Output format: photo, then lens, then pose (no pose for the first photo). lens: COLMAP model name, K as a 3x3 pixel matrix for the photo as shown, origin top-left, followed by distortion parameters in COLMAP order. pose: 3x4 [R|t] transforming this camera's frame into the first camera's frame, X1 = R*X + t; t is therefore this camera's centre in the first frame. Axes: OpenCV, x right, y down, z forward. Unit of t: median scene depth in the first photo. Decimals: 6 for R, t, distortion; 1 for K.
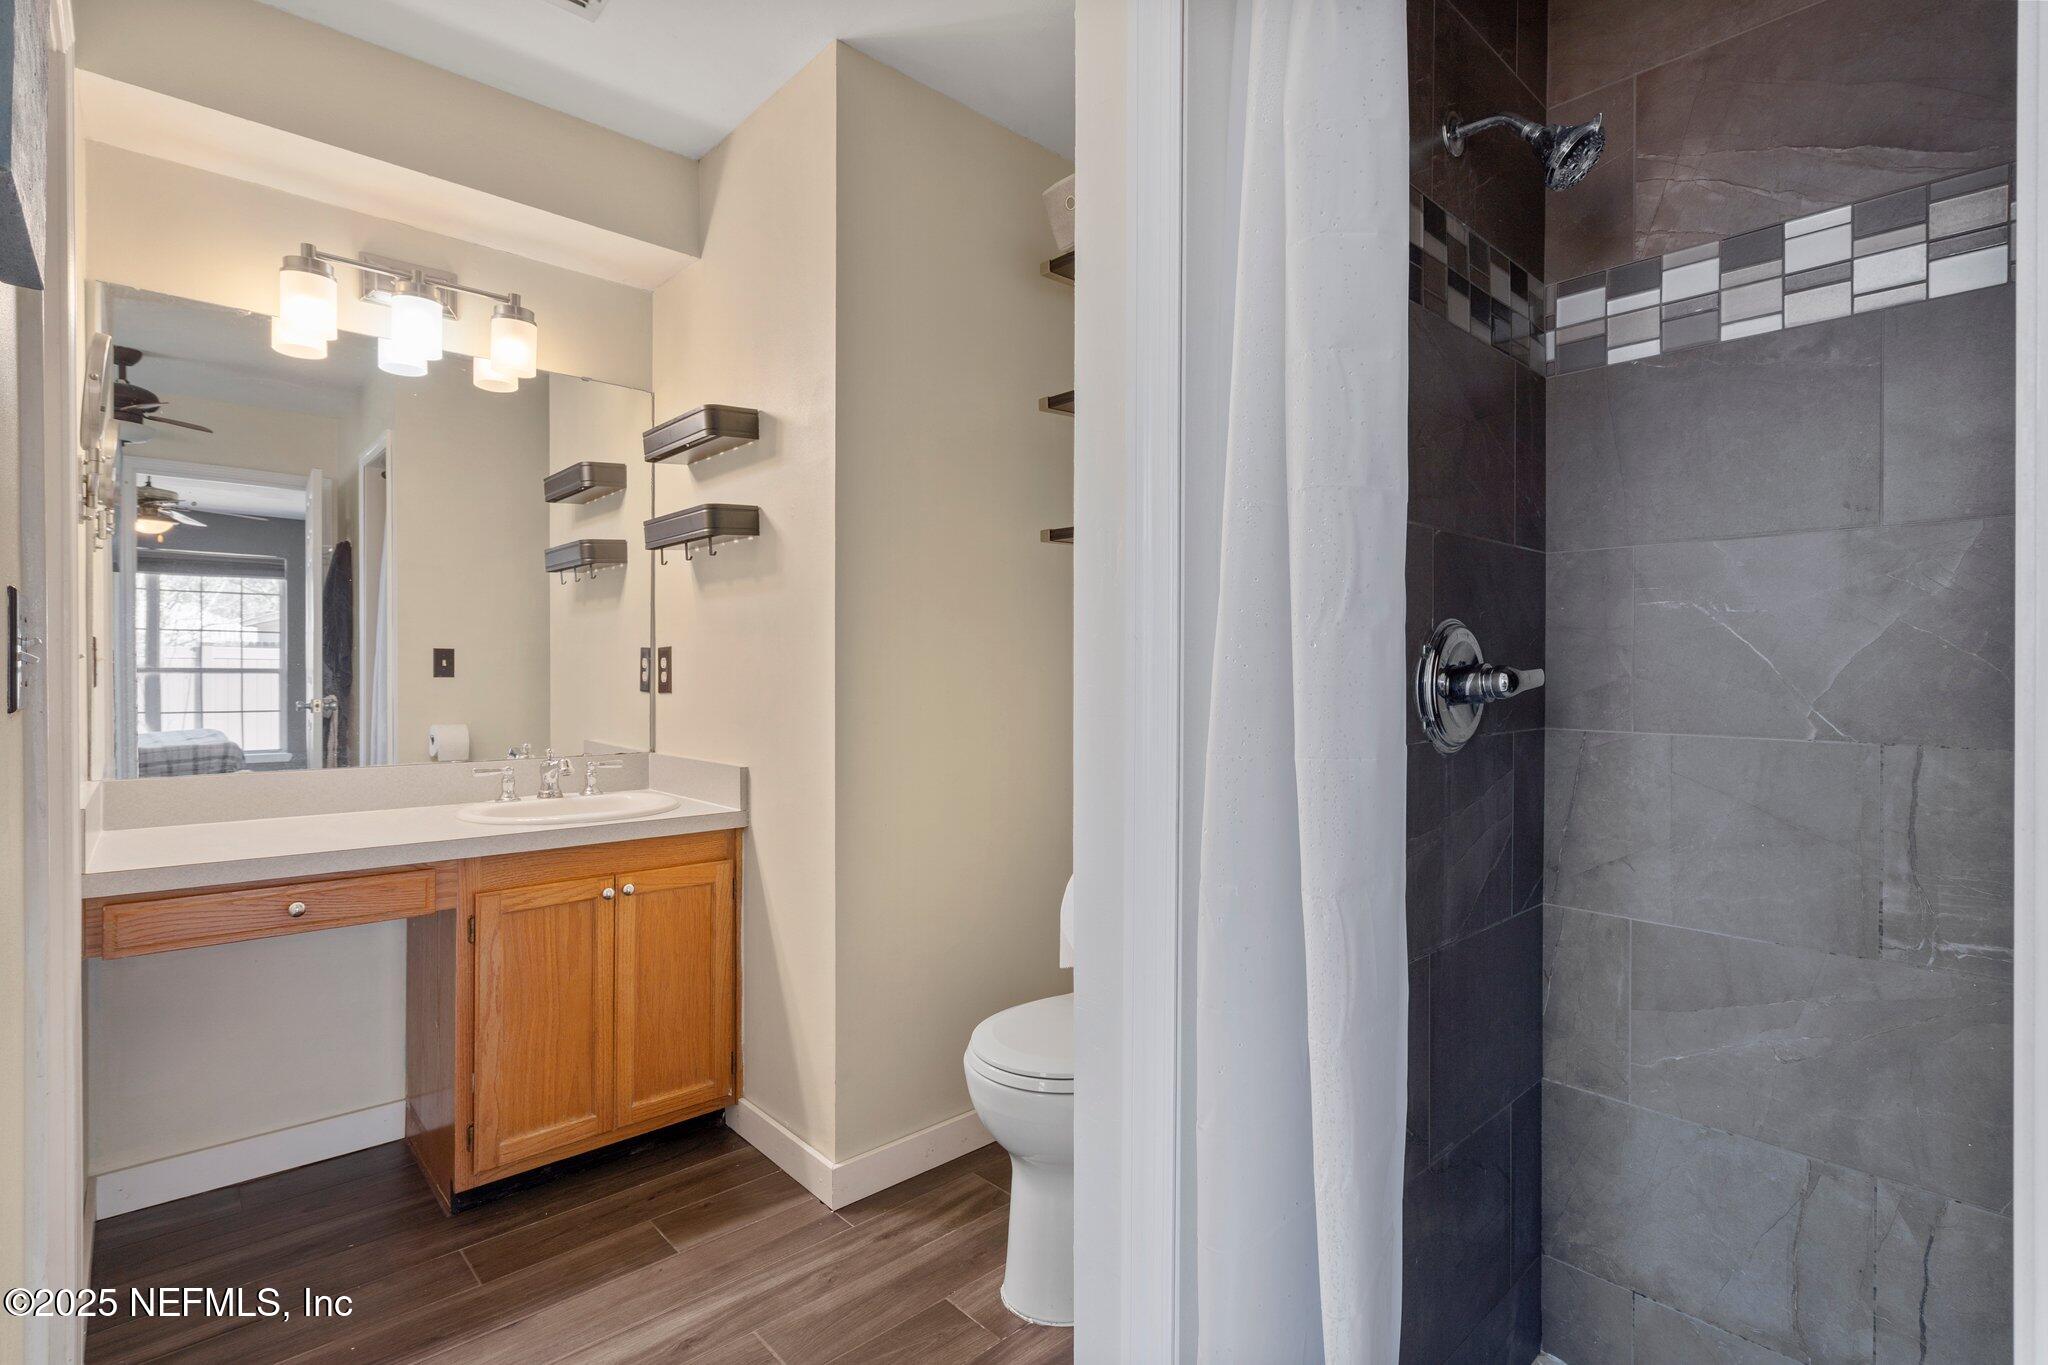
lens RADIAL K [[965.0, 0, 1023.7], [0, 965.0, 668.9], [0, 0, 1]] dist [-0.000779, -0.000370]
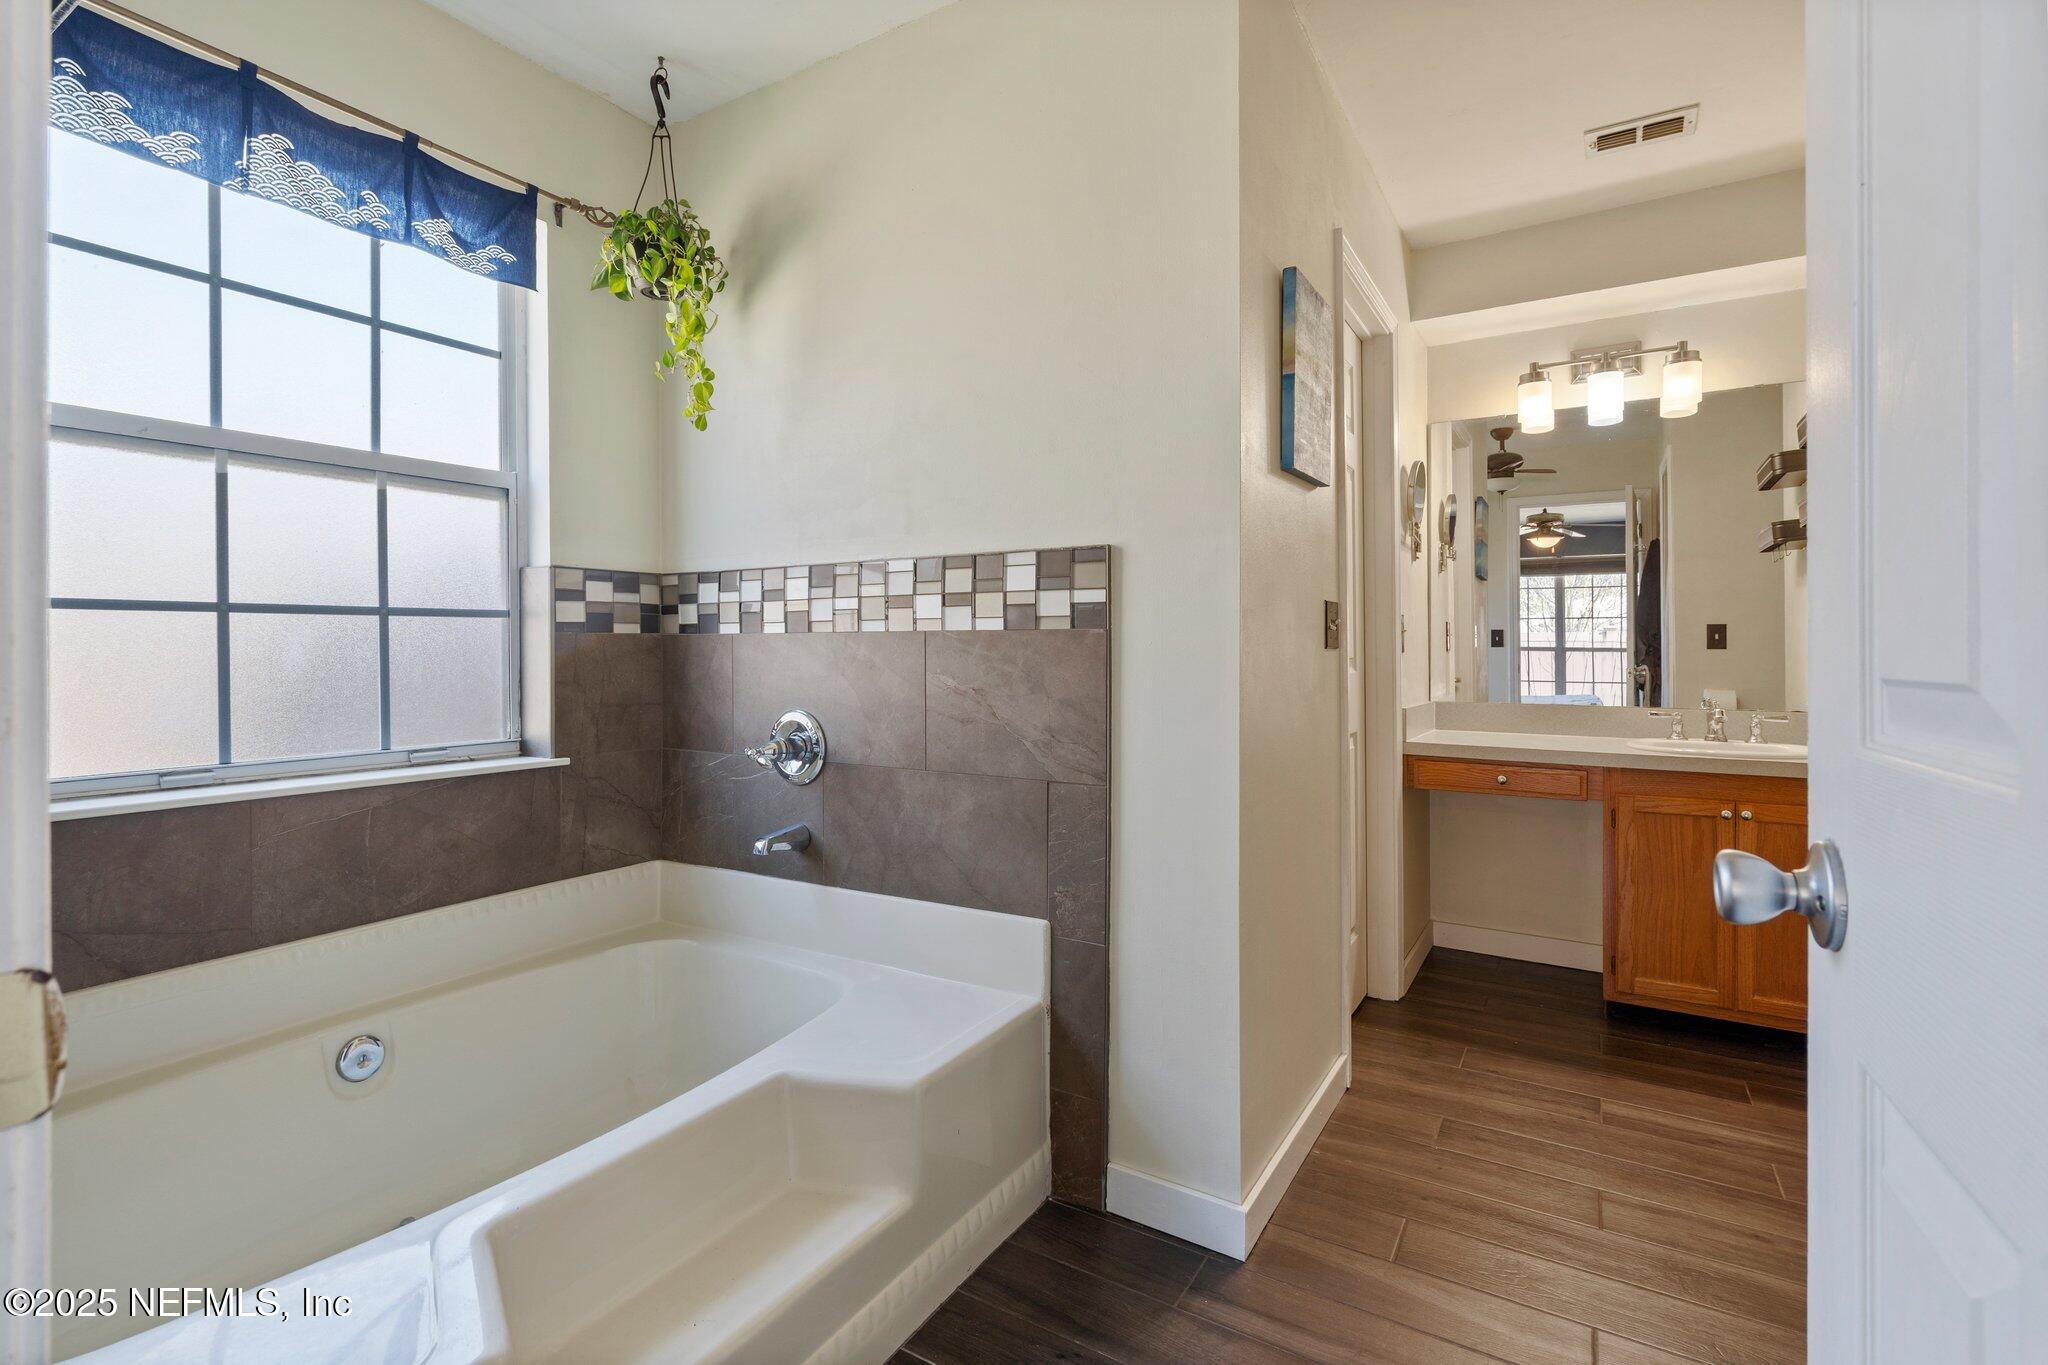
lens RADIAL K [[931.7, 0, 1028.8], [0, 931.7, 662.8], [0, 0, 1]] dist [-0.003393, 0.000239]
pose [[0.275186, 0.009301, -0.961346, 0.424087], [0.002407, 0.999943, 0.010363, 0.020673], [0.961388, -0.005166, 0.275148, -0.171692]]
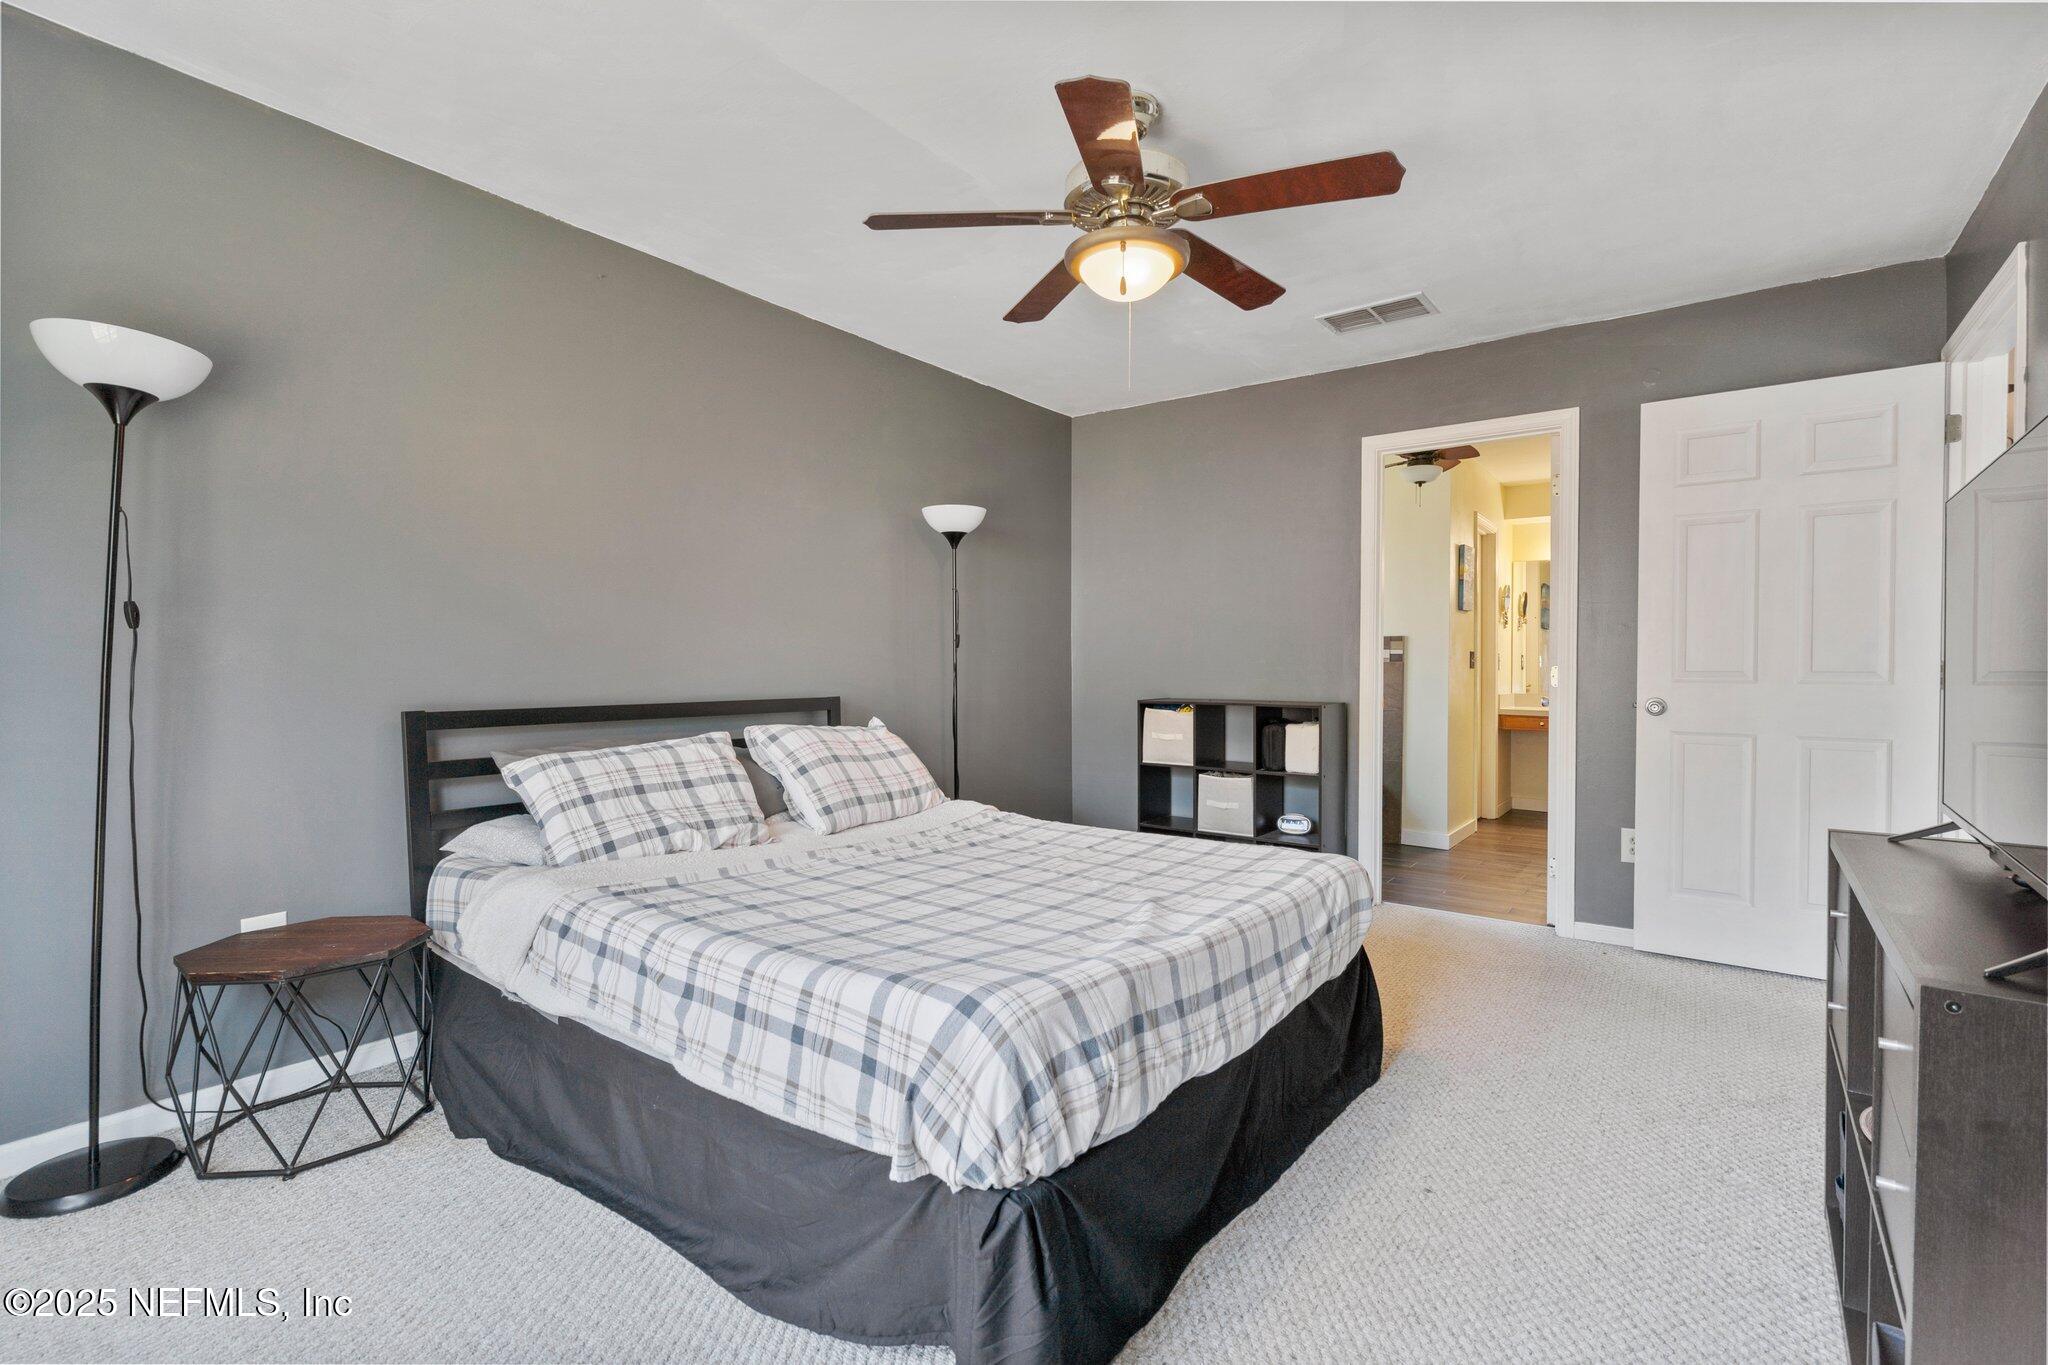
lens RADIAL K [[937.2, 0, 1024.0], [0, 937.2, 682.5], [0, 0, 1]] dist [-0.001001, 0.000109]
pose [[0.192619, 0.013821, -0.981176, 1.792695], [-0.004773, 0.999902, 0.013148, 0.027393], [0.981262, 0.002151, 0.192666, -1.243714]]
